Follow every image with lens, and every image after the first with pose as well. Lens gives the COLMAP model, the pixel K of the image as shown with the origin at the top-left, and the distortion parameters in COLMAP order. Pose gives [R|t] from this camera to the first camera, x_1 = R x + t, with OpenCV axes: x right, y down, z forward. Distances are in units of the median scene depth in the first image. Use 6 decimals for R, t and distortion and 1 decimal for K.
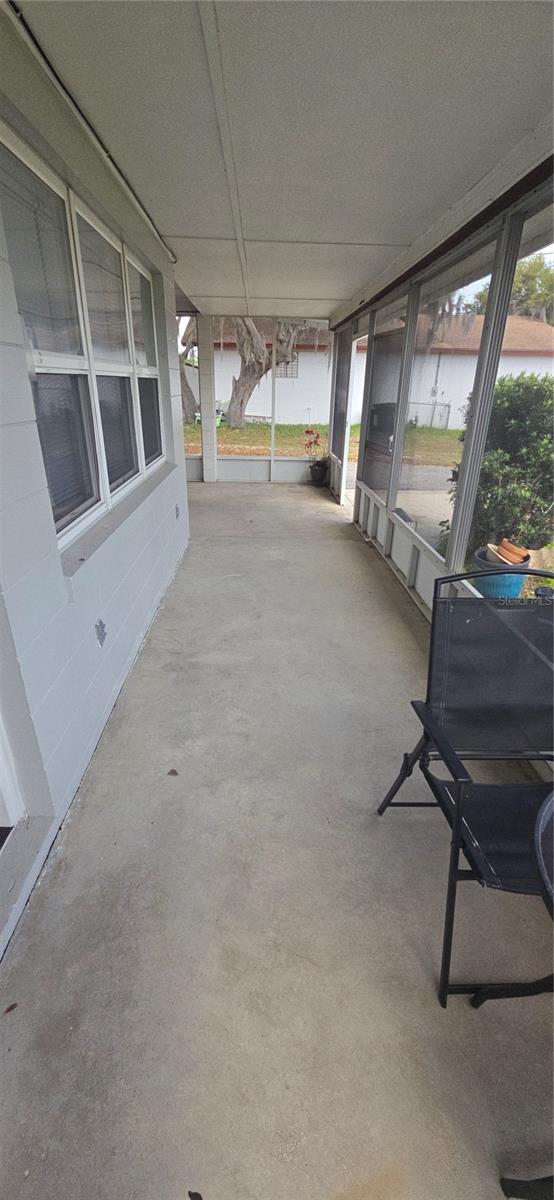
lens RADIAL K [[496.9, 0, 277.3], [0, 496.9, 599.6], [0, 0, 1]] dist [-0.003126, -0.000060]
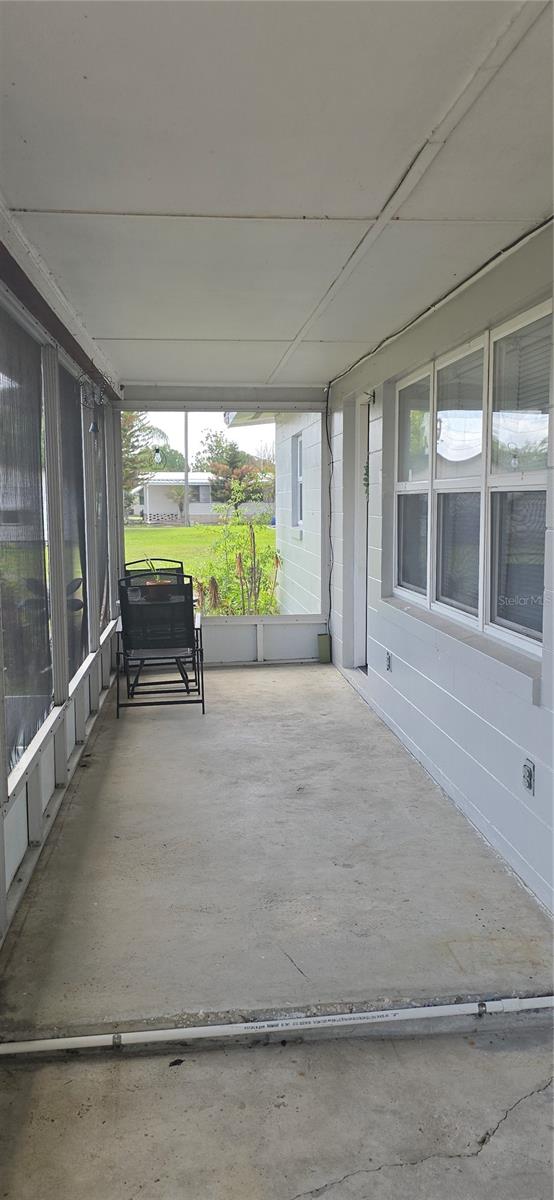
lens RADIAL K [[808.1, 0, 278.2], [0, 808.1, 598.2], [0, 0, 1]] dist [0.014964, -0.007731]
pose [[-0.997736, -0.006774, -0.066904, 0.062069], [-0.039808, 0.861354, 0.506443, -0.657436], [0.054197, 0.507960, -0.859674, 1.519125]]
